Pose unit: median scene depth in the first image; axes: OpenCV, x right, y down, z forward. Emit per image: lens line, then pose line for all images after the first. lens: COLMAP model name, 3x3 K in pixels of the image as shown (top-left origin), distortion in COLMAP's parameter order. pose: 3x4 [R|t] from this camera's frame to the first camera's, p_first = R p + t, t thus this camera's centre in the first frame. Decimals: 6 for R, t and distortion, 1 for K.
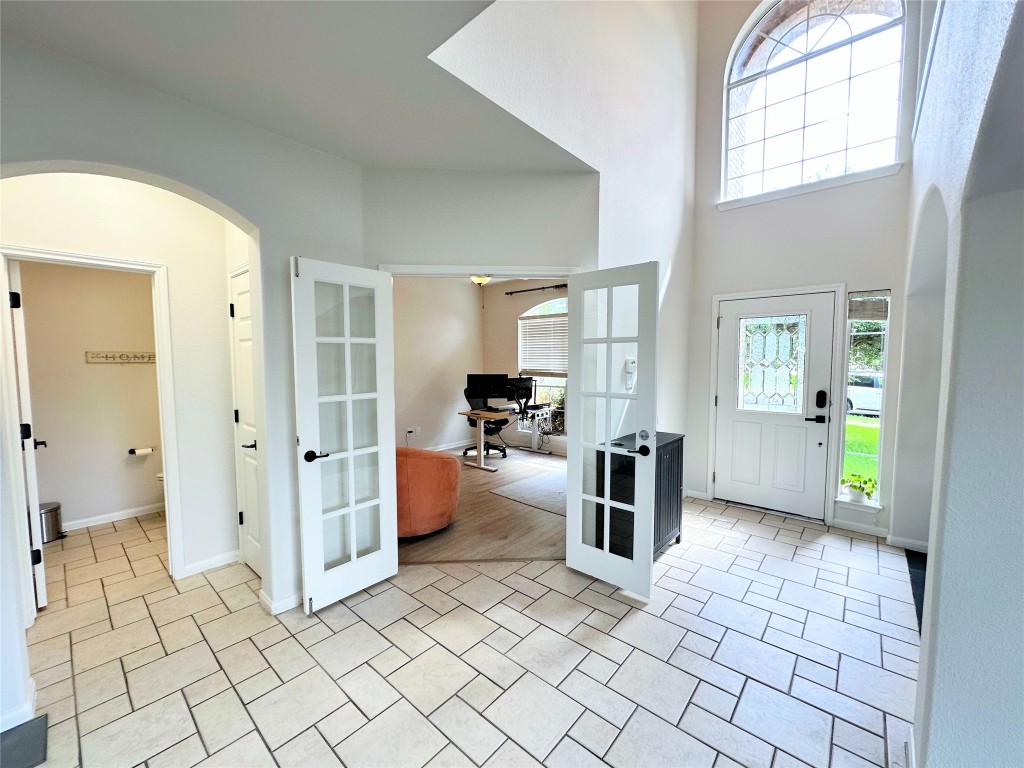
lens RADIAL K [[410.1, 0, 507.6], [0, 410.1, 385.5], [0, 0, 1]] dist [0.003189, 0.000308]
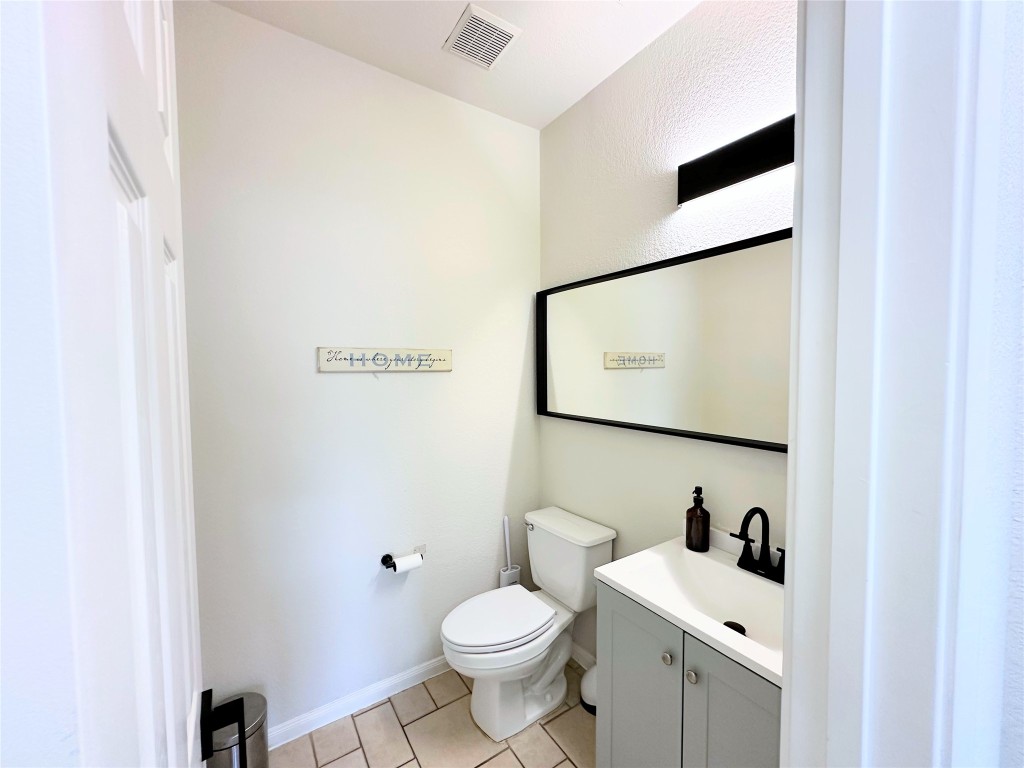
lens RADIAL K [[410.1, 0, 515.9], [0, 410.1, 385.1], [0, 0, 1]] dist [0.003189, 0.000308]
pose [[0.966037, 0.010699, -0.258183, -0.656022], [-0.014765, 0.999796, -0.013814, -0.035346], [0.257983, 0.017157, 0.965997, 0.584277]]
